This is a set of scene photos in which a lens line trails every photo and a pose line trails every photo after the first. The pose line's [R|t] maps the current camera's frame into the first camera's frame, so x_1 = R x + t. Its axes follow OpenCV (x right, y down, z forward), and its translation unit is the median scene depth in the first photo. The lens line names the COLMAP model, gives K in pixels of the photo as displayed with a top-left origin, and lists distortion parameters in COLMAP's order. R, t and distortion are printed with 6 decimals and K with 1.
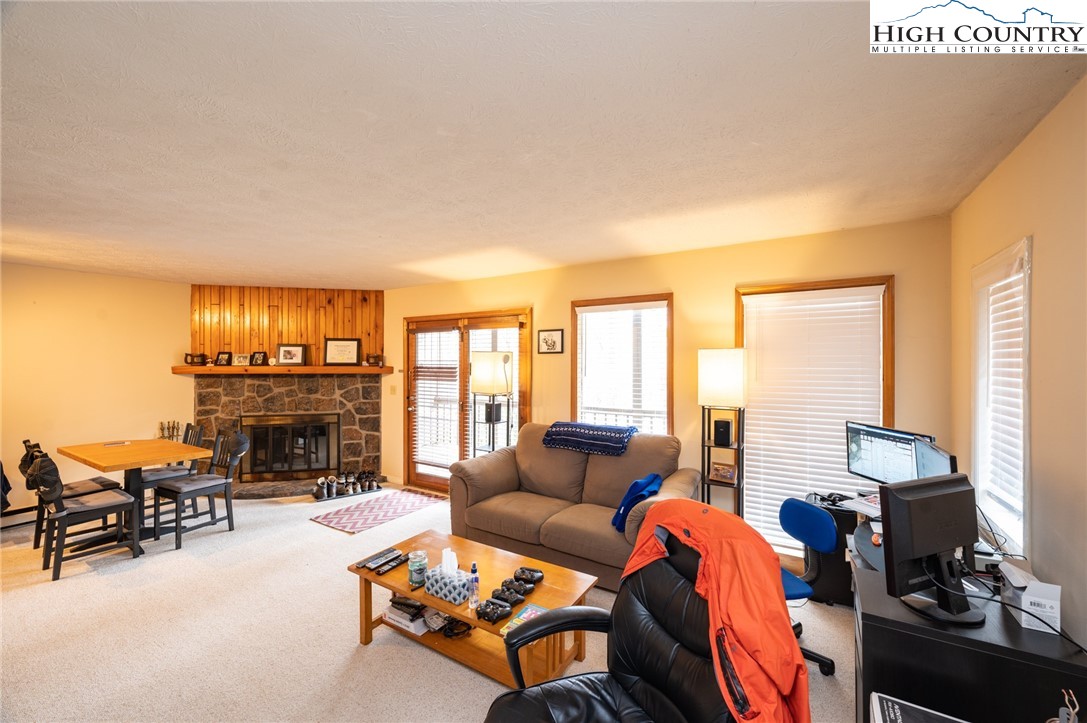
lens RADIAL K [[426.6, 0, 543.5], [0, 426.6, 361.5], [0, 0, 1]] dist [0.000162, 0.000038]
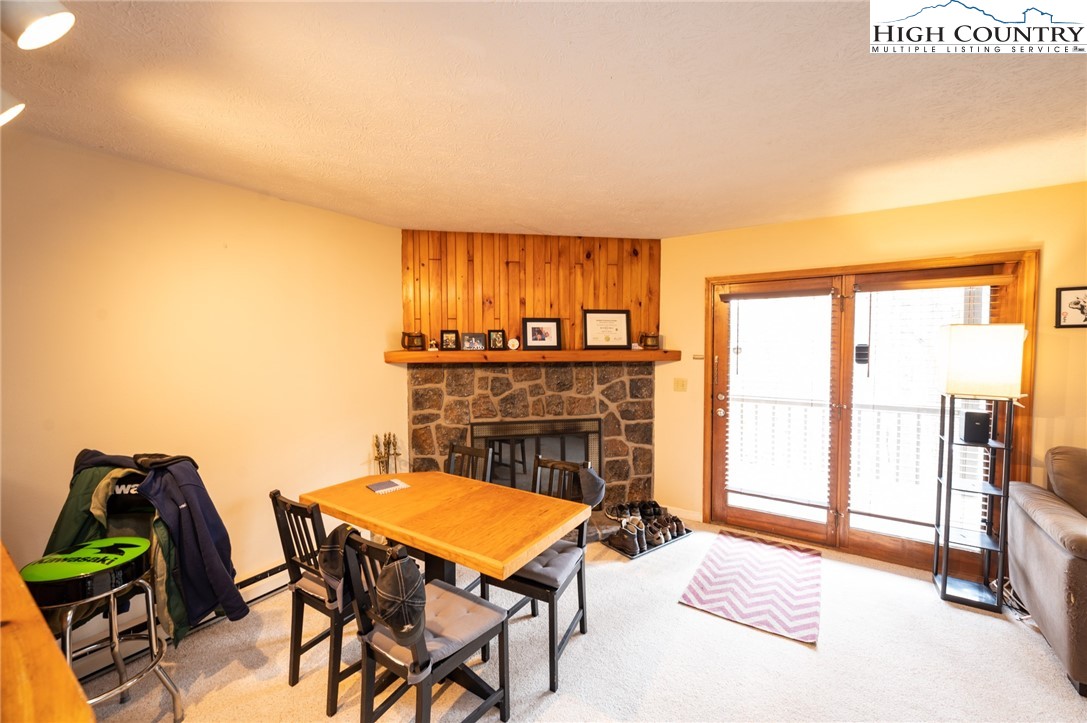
lens RADIAL K [[426.6, 0, 543.5], [0, 426.6, 361.5], [0, 0, 1]] dist [0.000162, 0.000038]
pose [[0.999739, -0.003853, -0.022512, -0.574176], [0.004762, 0.999171, 0.040434, 0.000655], [0.022338, -0.040531, 0.998929, 0.318813]]
